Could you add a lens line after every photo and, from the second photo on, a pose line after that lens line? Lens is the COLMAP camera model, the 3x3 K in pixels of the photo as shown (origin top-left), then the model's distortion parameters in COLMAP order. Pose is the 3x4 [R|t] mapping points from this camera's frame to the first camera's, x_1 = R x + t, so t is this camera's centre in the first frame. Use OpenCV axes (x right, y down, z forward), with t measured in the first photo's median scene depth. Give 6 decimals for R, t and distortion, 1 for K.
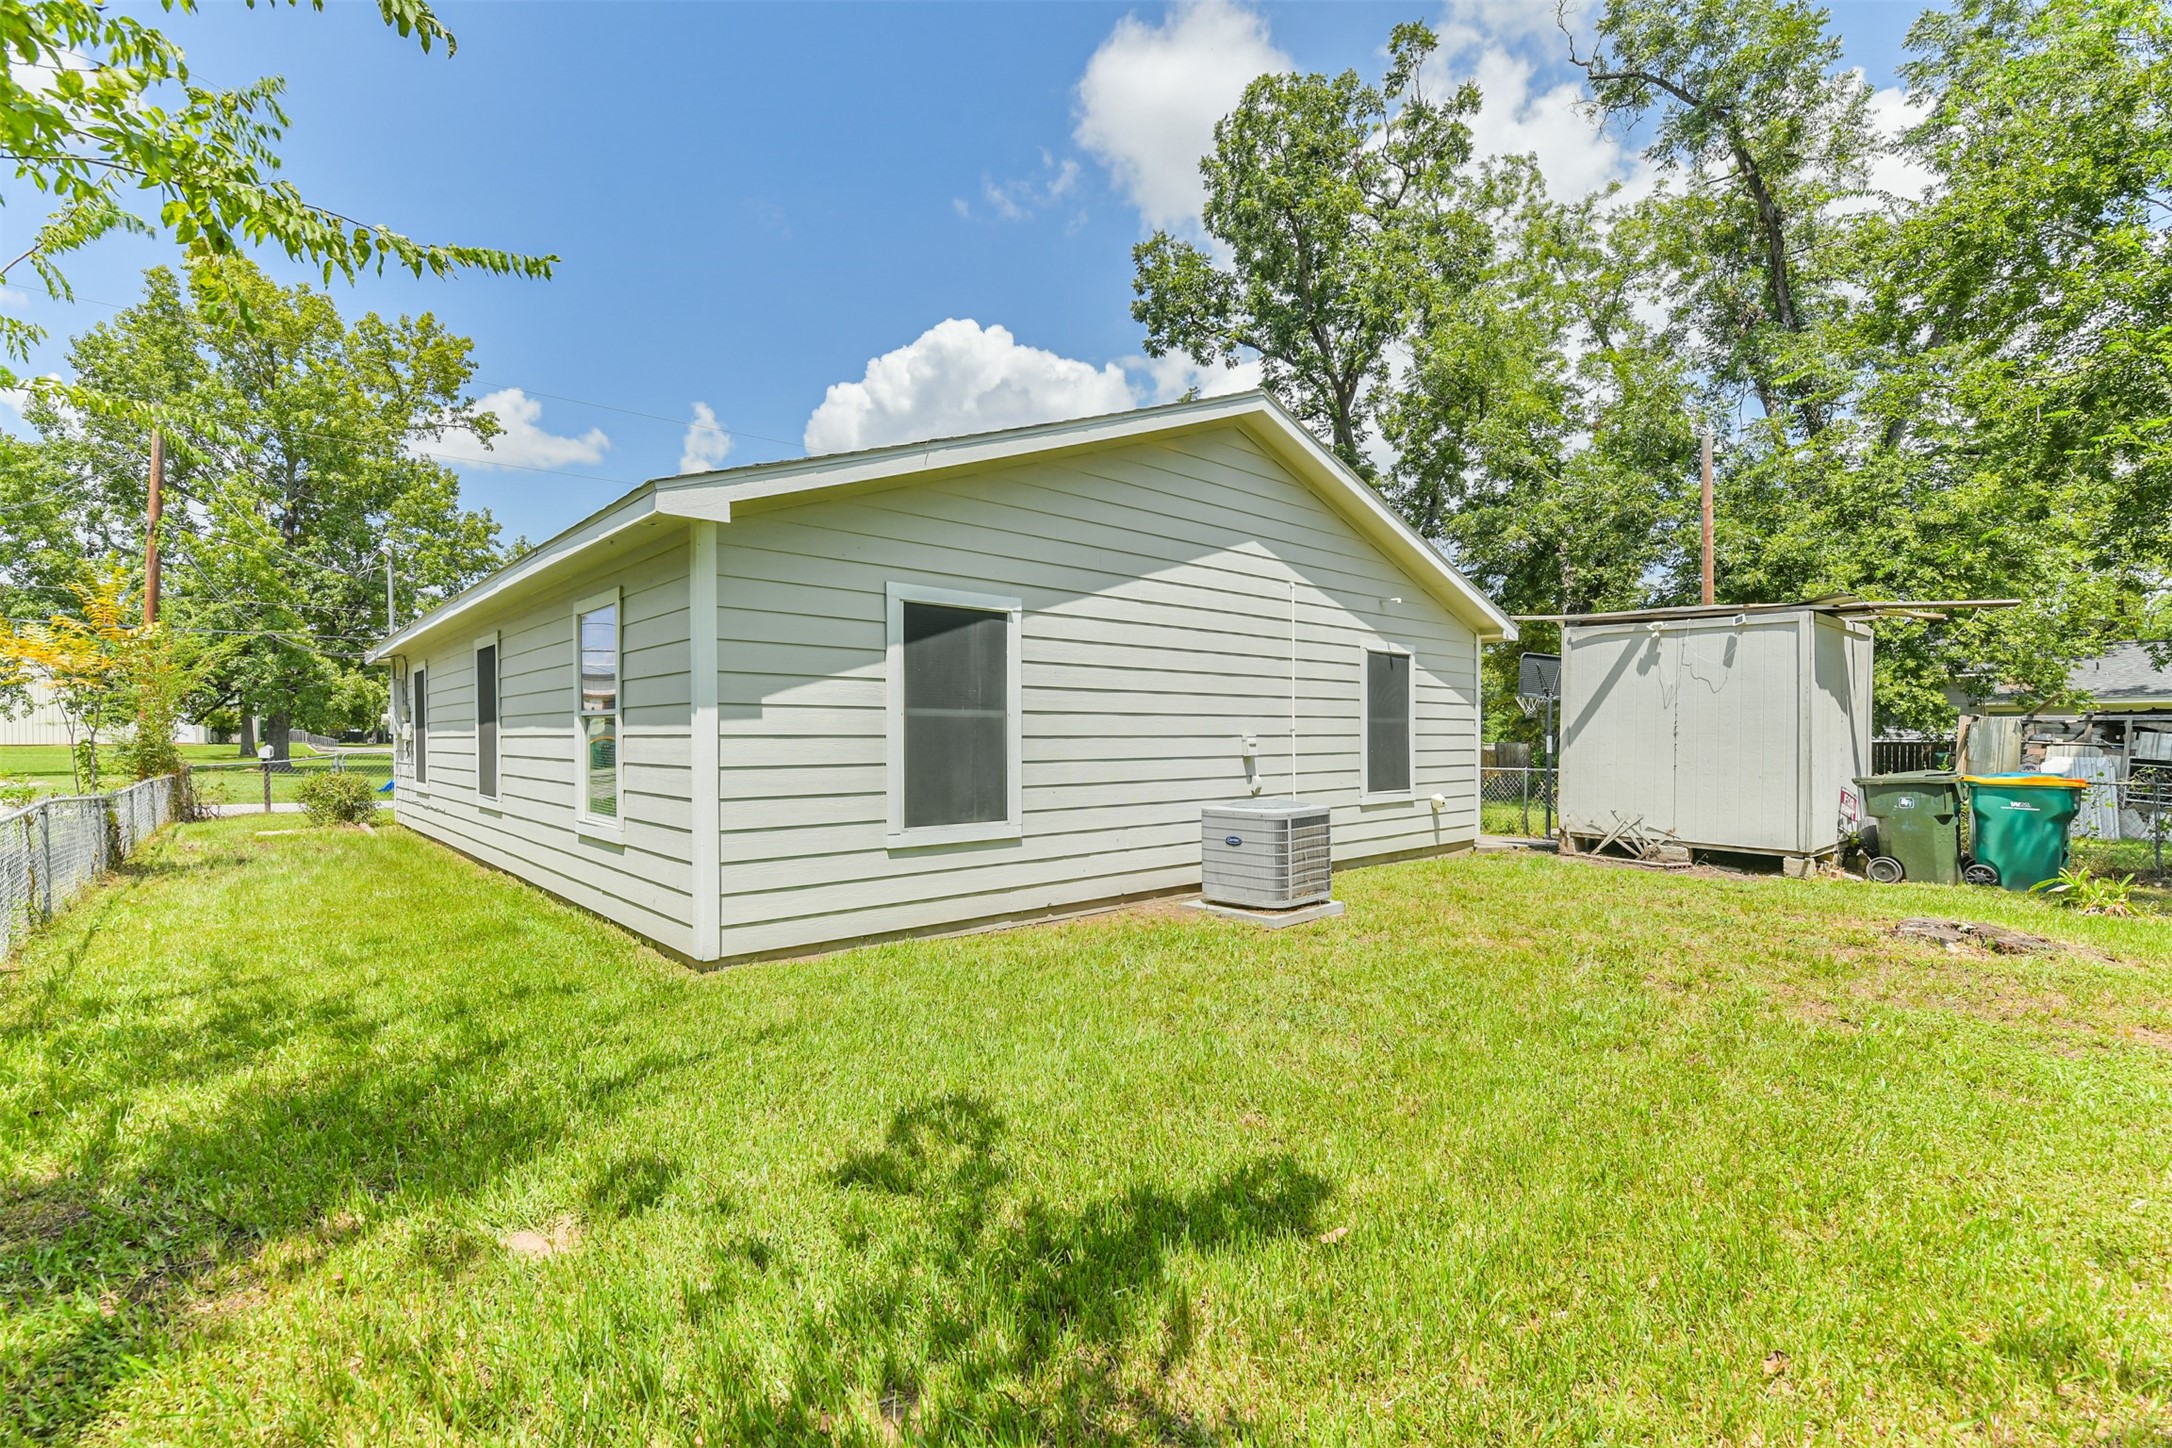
lens RADIAL K [[929.8, 0, 1087.8], [0, 929.8, 737.6], [0, 0, 1]] dist [0.023215, -0.010559]
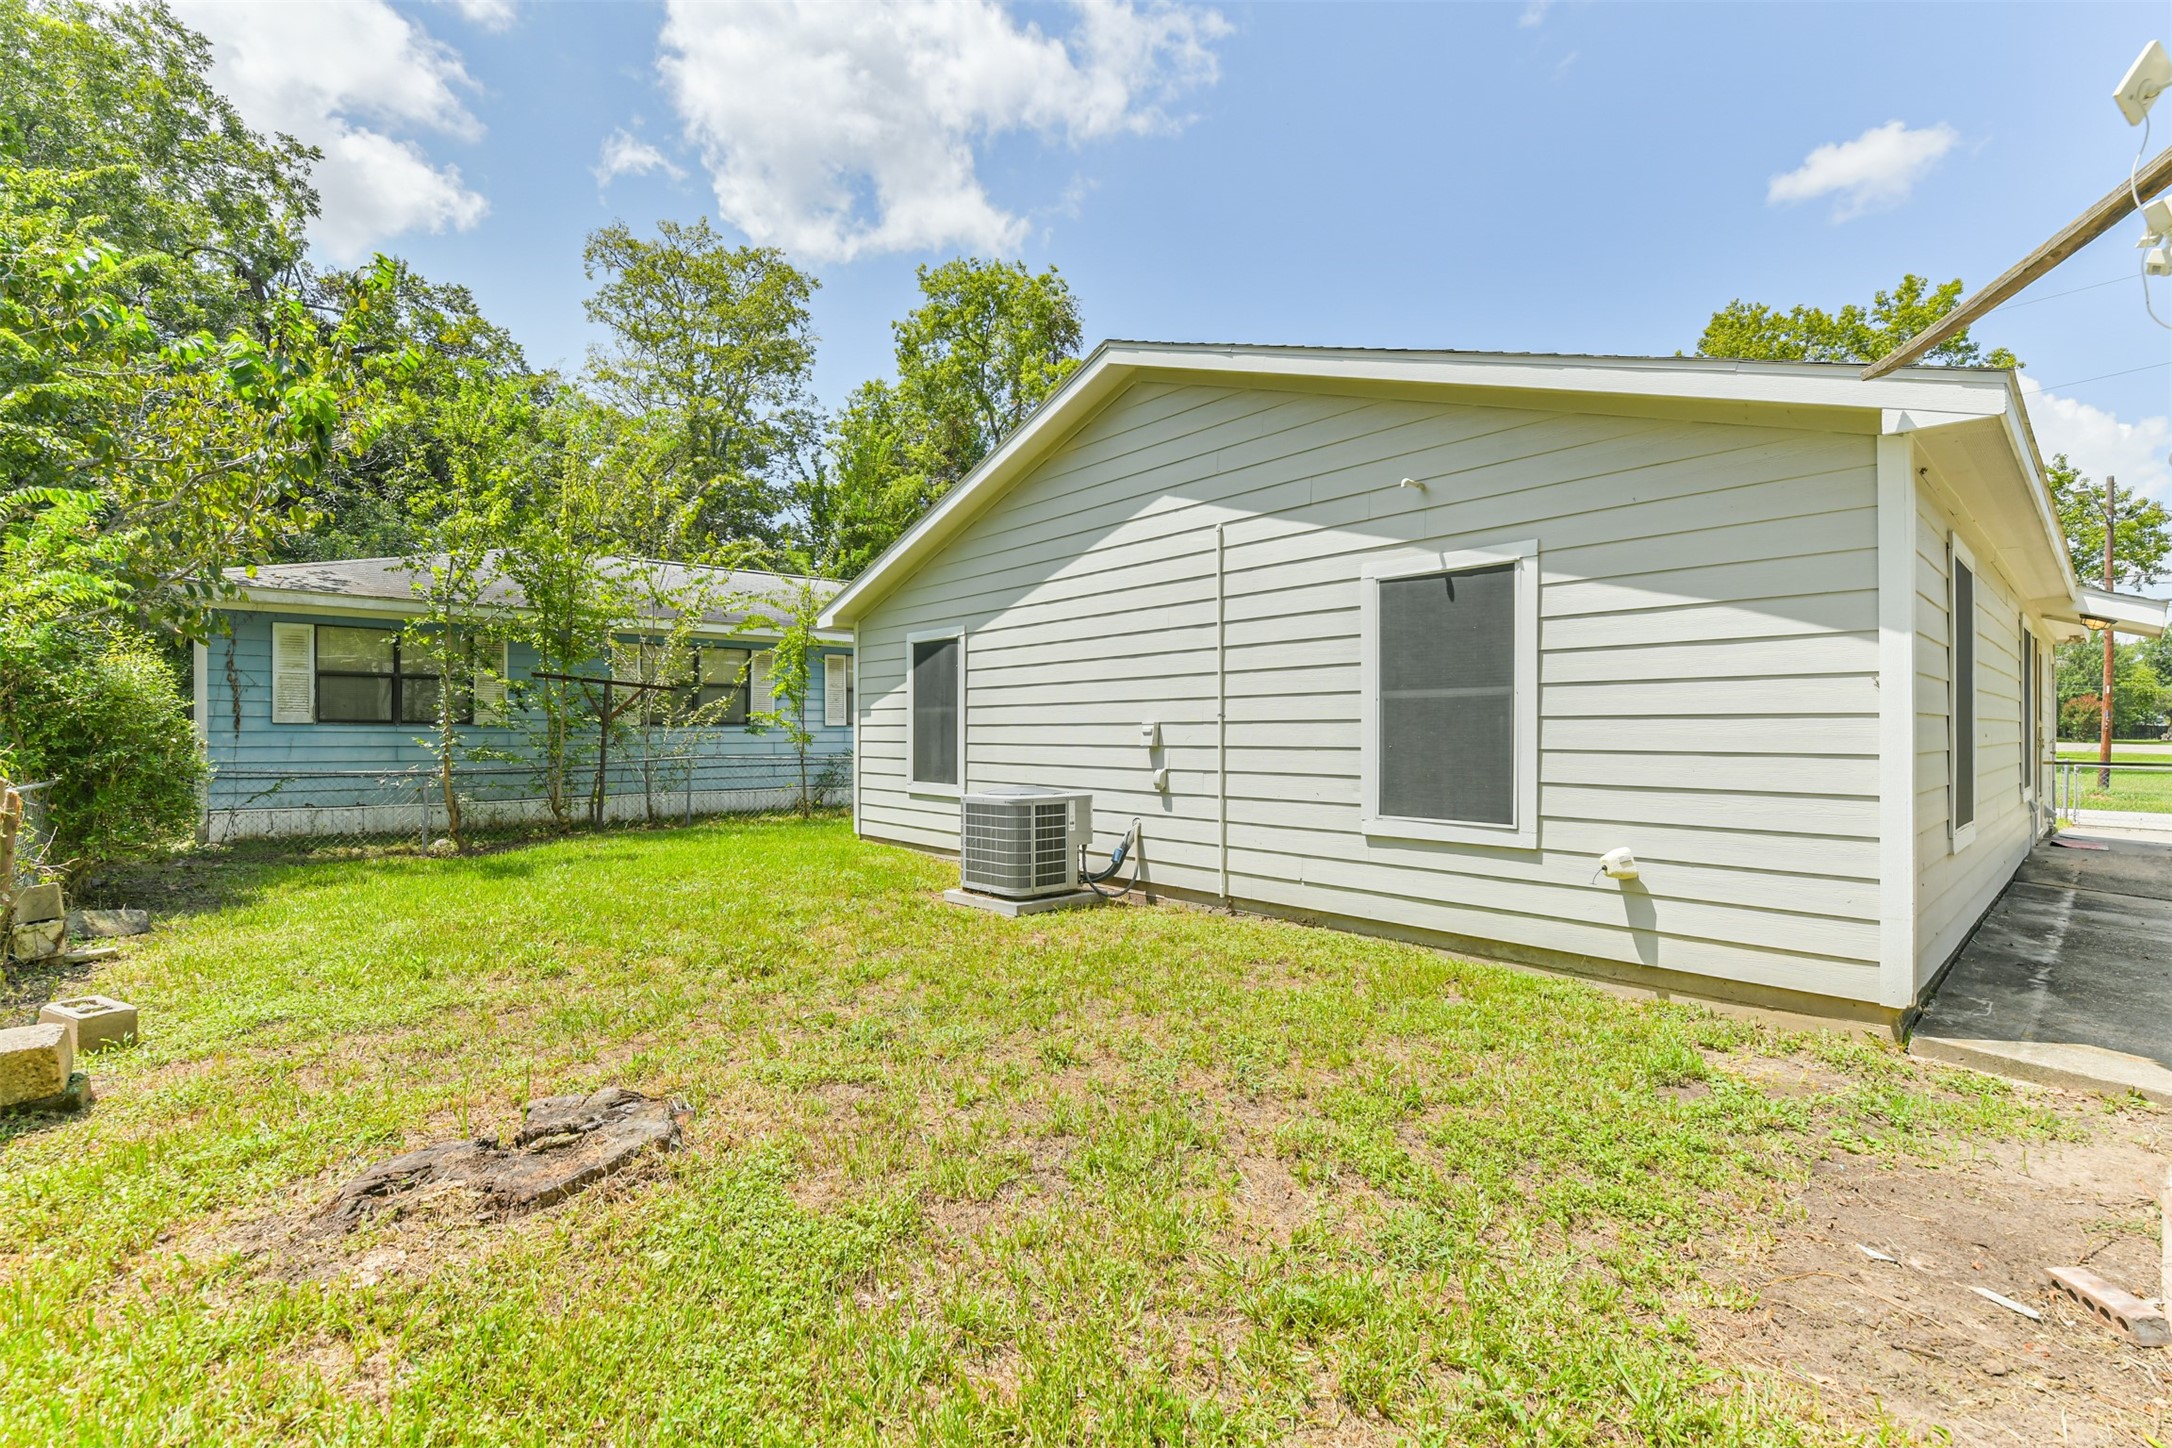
lens RADIAL K [[949.4, 0, 1086.0], [0, 949.4, 724.0], [0, 0, 1]] dist [0.023744, -0.011332]
pose [[-0.003244, 0.003894, -0.999987, 1.181660], [0.009026, 0.999952, 0.003865, -0.005940], [0.999954, -0.009013, -0.003279, 1.042549]]
